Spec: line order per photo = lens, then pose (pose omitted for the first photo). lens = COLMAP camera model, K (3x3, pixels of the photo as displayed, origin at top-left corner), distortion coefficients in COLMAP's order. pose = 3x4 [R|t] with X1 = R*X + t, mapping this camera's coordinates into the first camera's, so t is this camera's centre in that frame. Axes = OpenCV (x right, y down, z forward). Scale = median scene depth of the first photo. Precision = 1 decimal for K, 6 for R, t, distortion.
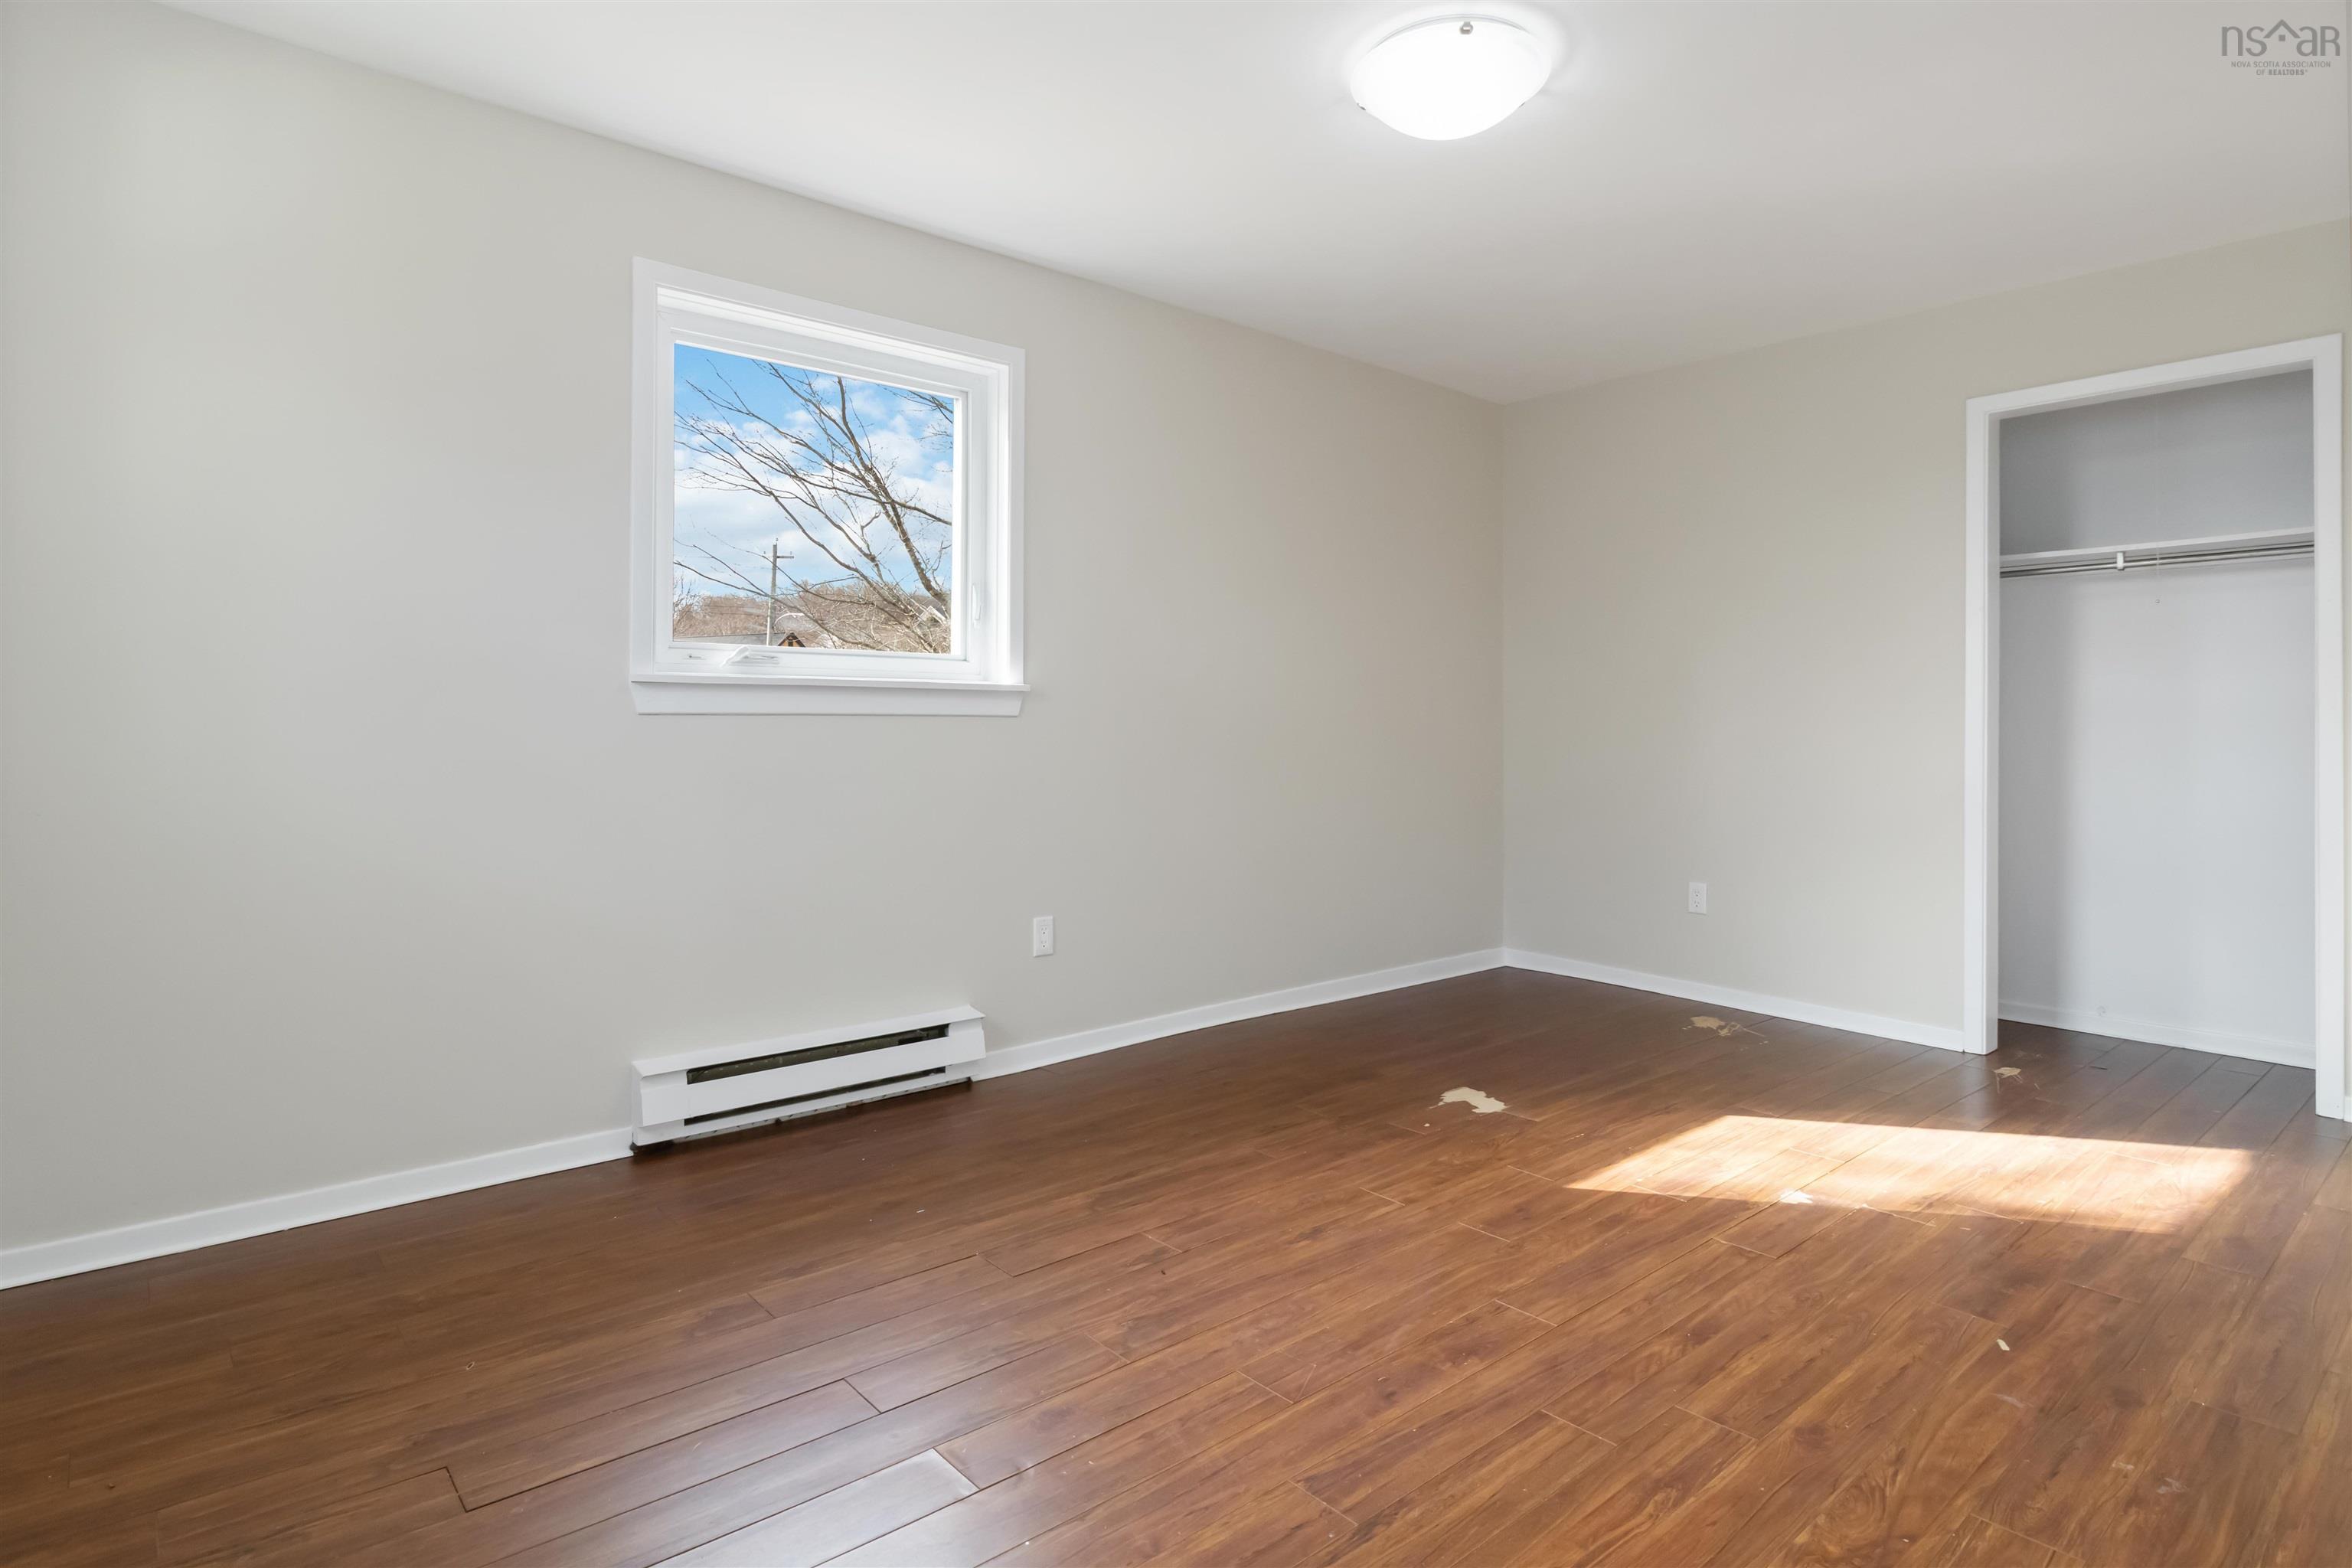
lens RADIAL K [[1224.3, 0, 1185.3], [0, 1224.3, 770.6], [0, 0, 1]] dist [0.008969, 0.000406]
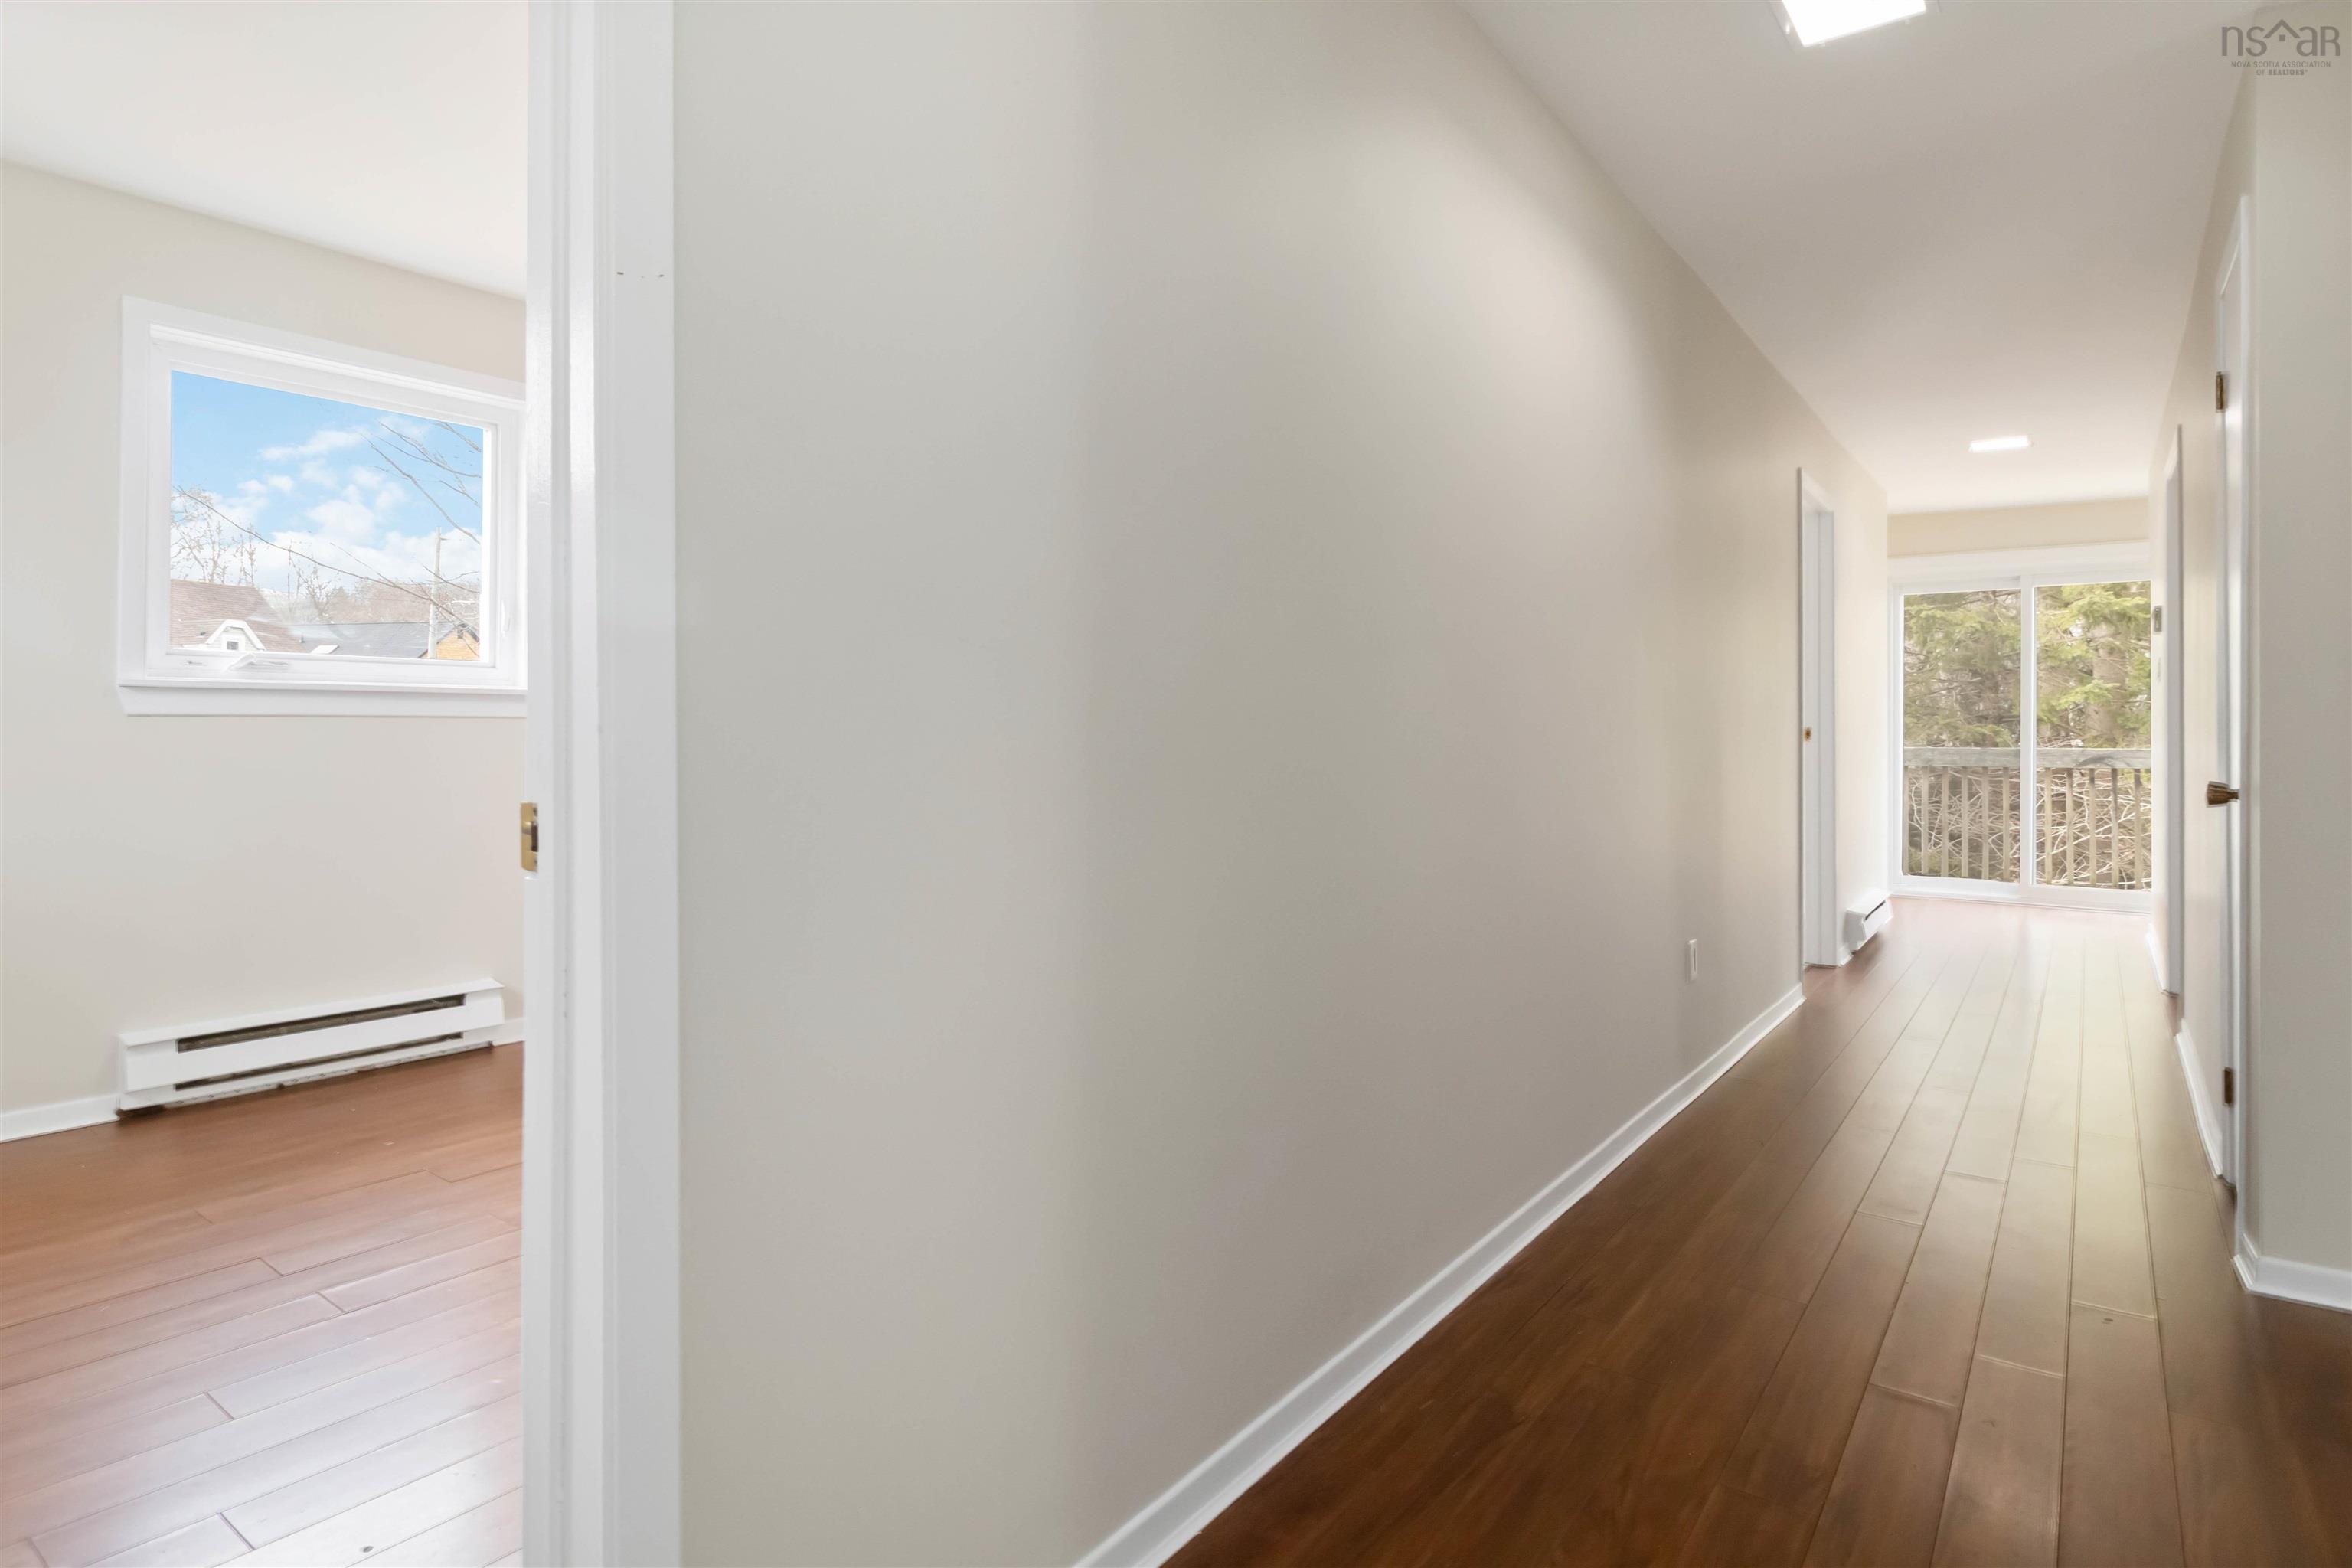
lens RADIAL K [[1224.3, 0, 1177.1], [0, 1224.3, 765.0], [0, 0, 1]] dist [0.008969, 0.000406]
pose [[0.973971, 0.013443, 0.226275, 0.215765], [-0.016339, 0.999807, 0.010930, -0.029439], [-0.226084, -0.014343, 0.974002, -0.278640]]
